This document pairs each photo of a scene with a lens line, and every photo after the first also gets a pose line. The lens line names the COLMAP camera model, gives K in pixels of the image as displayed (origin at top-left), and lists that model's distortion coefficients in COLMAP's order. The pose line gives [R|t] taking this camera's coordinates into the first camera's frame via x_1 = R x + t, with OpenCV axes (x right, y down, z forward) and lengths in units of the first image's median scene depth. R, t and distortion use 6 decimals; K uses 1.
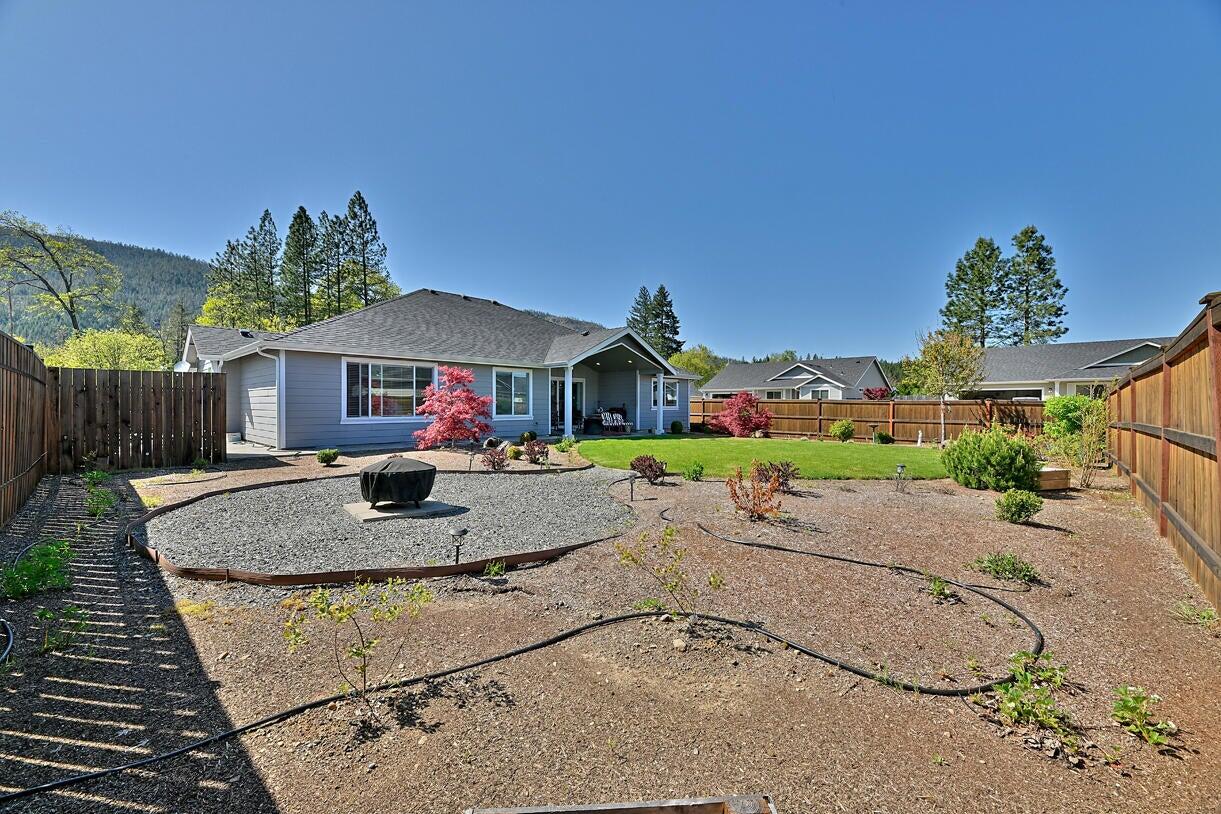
lens RADIAL K [[493.0, 0, 608.5], [0, 493.0, 408.0], [0, 0, 1]] dist [-0.006908, -0.000195]
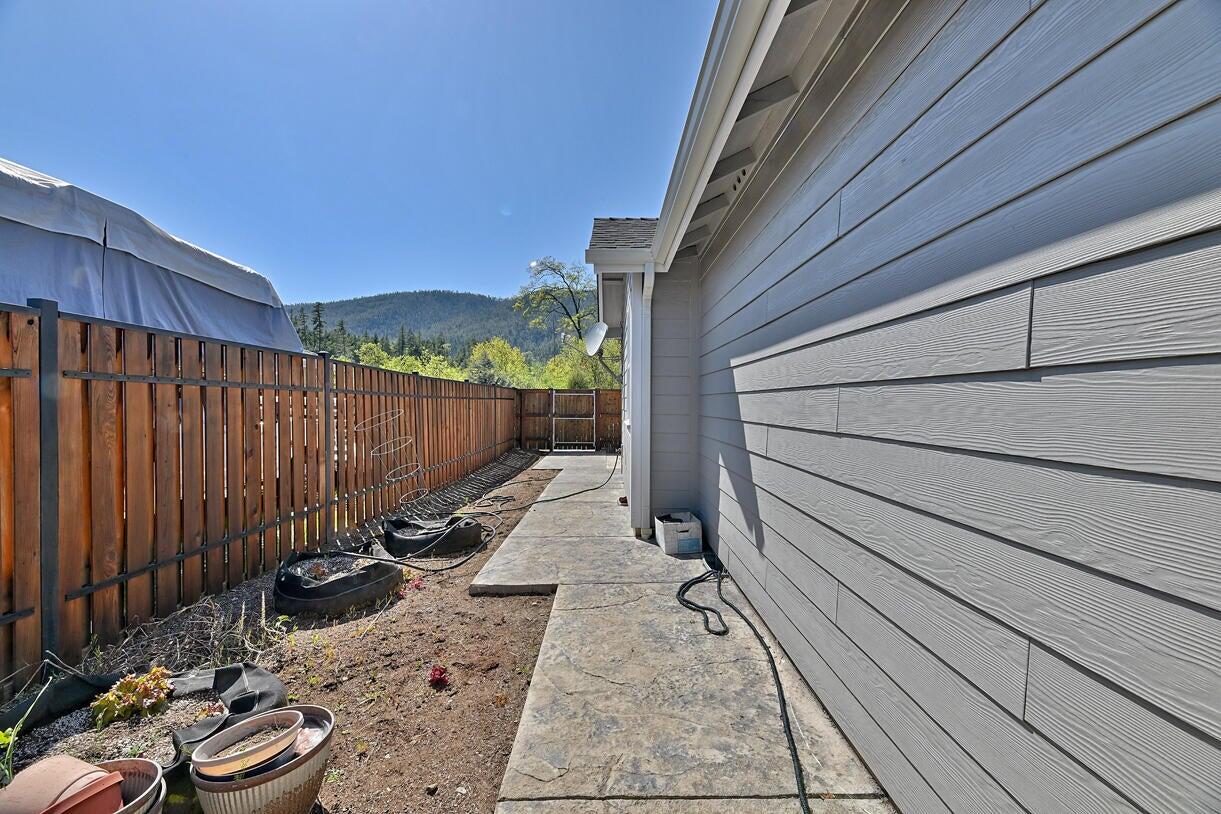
lens RADIAL K [[493.0, 0, 610.7], [0, 493.0, 407.2], [0, 0, 1]] dist [-0.006908, -0.000195]
pose [[0.698155, 0.011162, -0.715860, -0.199130], [-0.011717, 0.999923, 0.004164, -0.005005], [0.715851, 0.005481, 0.698231, 0.261562]]
